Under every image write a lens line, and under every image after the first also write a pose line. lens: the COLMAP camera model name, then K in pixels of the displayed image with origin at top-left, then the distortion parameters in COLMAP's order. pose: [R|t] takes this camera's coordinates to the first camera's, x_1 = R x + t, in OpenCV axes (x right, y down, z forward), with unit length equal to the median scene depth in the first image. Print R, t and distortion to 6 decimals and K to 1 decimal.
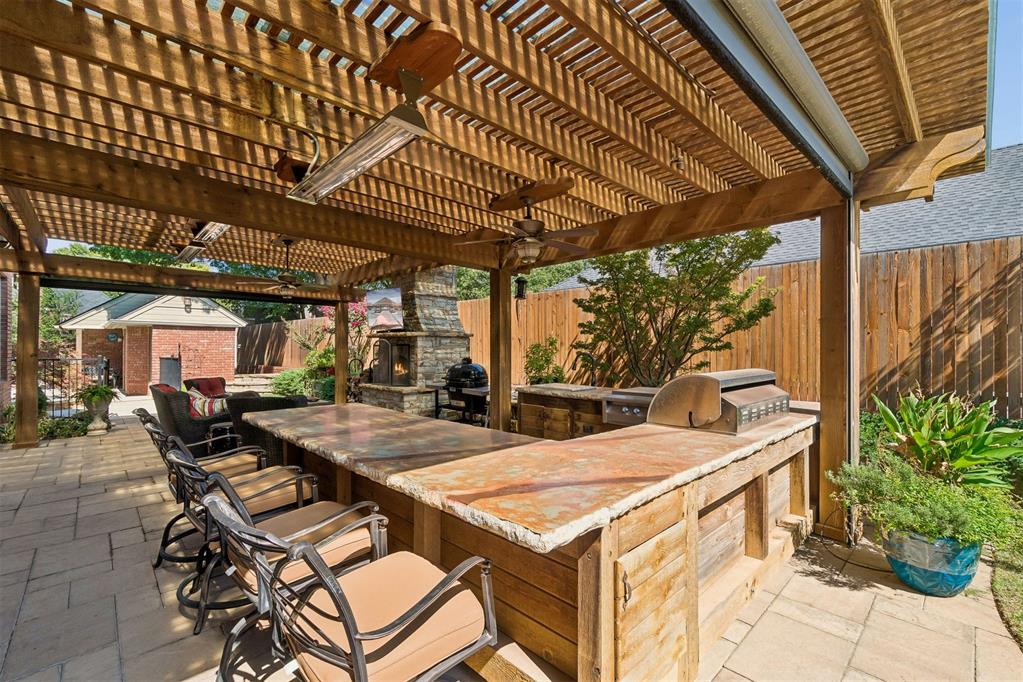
lens RADIAL K [[441.4, 0, 515.1], [0, 441.4, 346.4], [0, 0, 1]] dist [-0.007682, 0.001340]
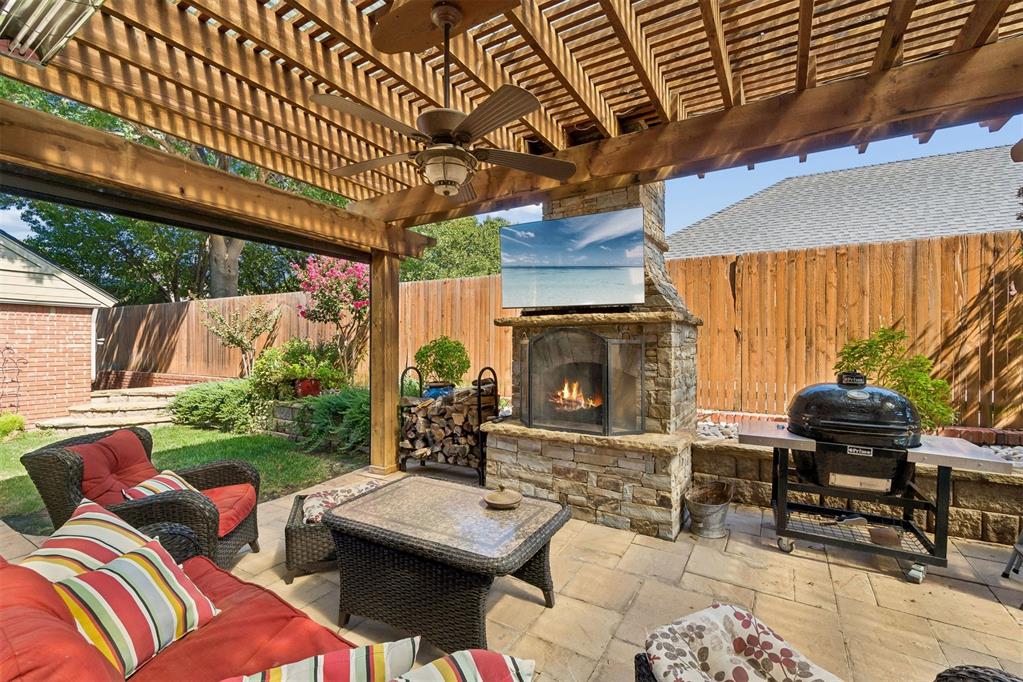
lens RADIAL K [[441.4, 0, 508.2], [0, 441.4, 343.7], [0, 0, 1]] dist [-0.007682, 0.001340]
pose [[0.968262, -0.000949, 0.249936, -0.266098], [-0.000857, 0.999974, 0.007116, -0.002078], [-0.249936, -0.007105, 0.968236, 0.328784]]
